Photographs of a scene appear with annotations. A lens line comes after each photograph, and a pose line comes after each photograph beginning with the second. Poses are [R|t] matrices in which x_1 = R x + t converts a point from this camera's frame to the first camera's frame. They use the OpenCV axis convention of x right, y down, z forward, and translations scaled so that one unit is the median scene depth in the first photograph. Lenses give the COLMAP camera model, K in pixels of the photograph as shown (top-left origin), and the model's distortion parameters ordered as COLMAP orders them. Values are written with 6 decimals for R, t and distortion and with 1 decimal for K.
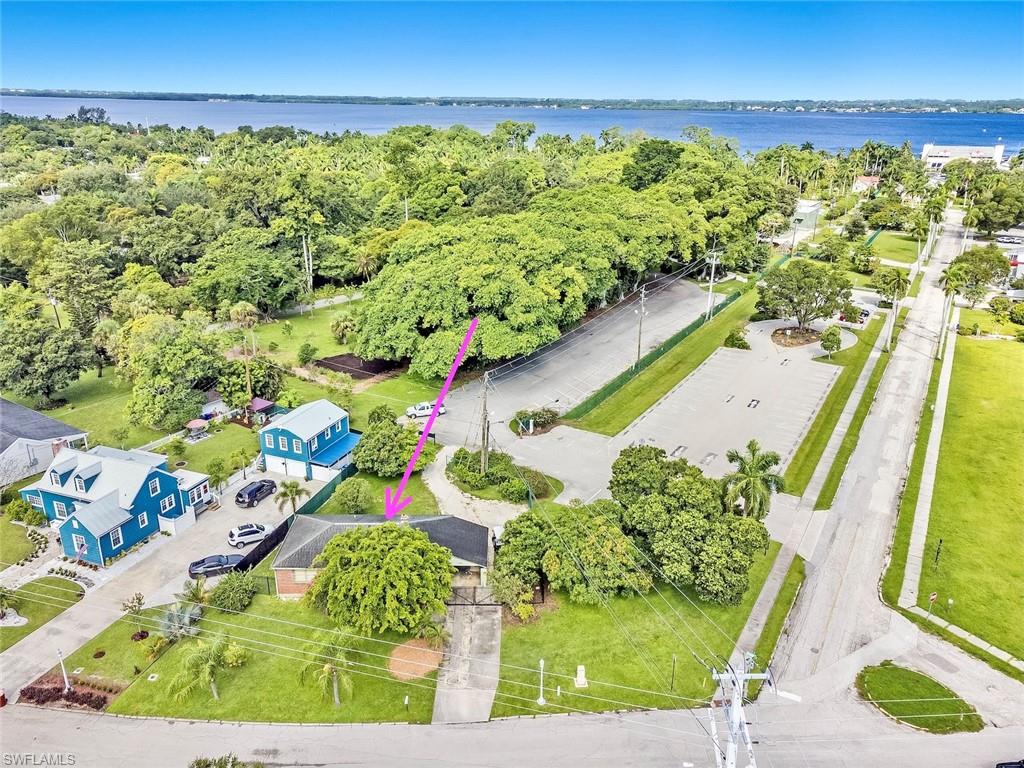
lens RADIAL K [[744.2, 0, 513.2], [0, 744.2, 389.9], [0, 0, 1]] dist [0.029122, 0.005843]
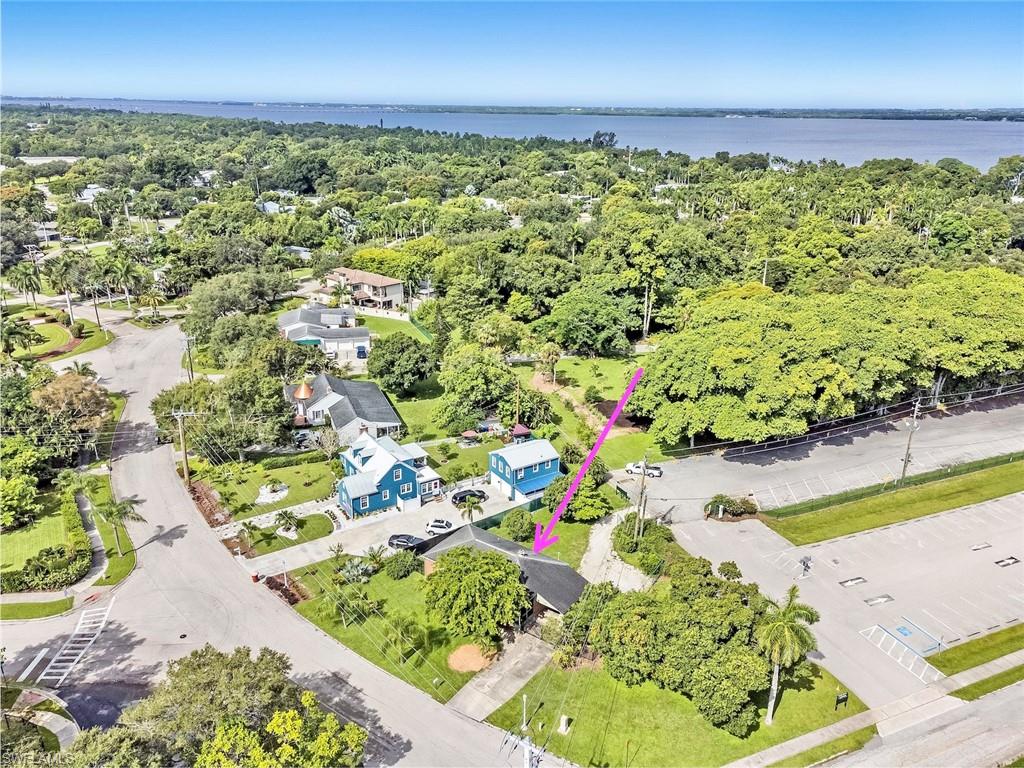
lens RADIAL K [[744.2, 0, 513.2], [0, 744.2, 389.9], [0, 0, 1]] dist [0.029122, 0.005843]
pose [[0.814990, 0.202809, -0.542825, 0.317427], [-0.213598, 0.975933, 0.043933, -0.099772], [0.538671, 0.080141, 0.838696, -0.055092]]
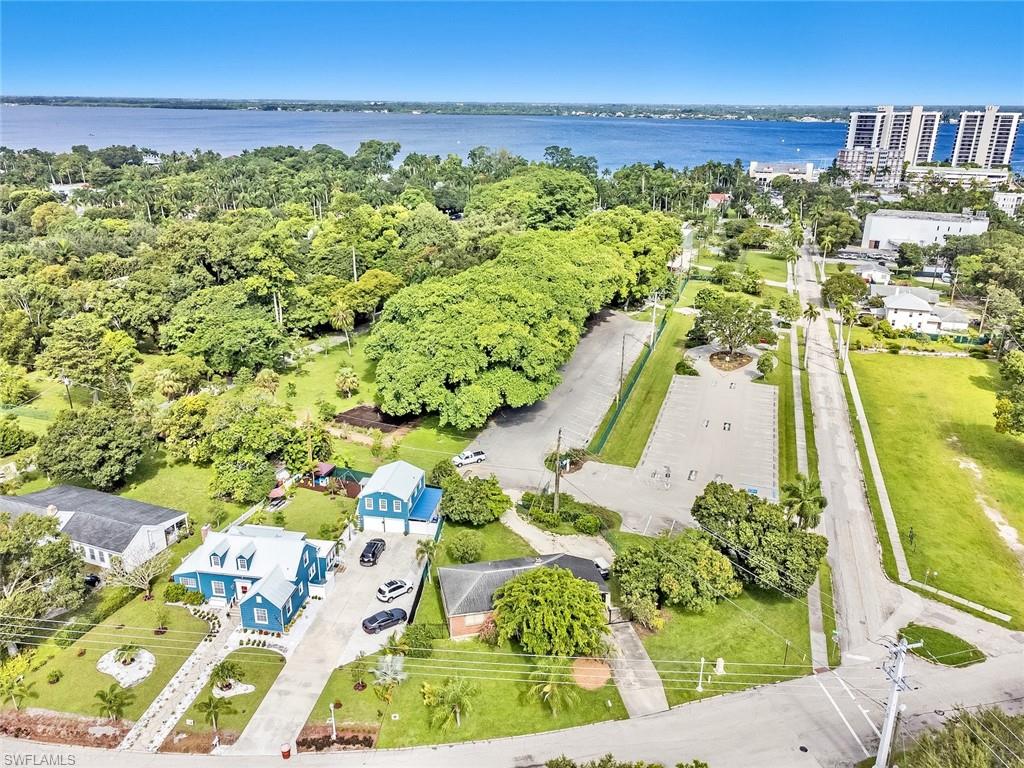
lens RADIAL K [[745.2, 0, 512.0], [0, 745.2, 384.0], [0, 0, 1]] dist [0.005122, 0.002141]
pose [[0.978179, -0.074141, 0.194084, -0.275019], [0.076473, 0.997061, -0.004536, -0.078882], [-0.193177, 0.019279, 0.980974, -0.135811]]
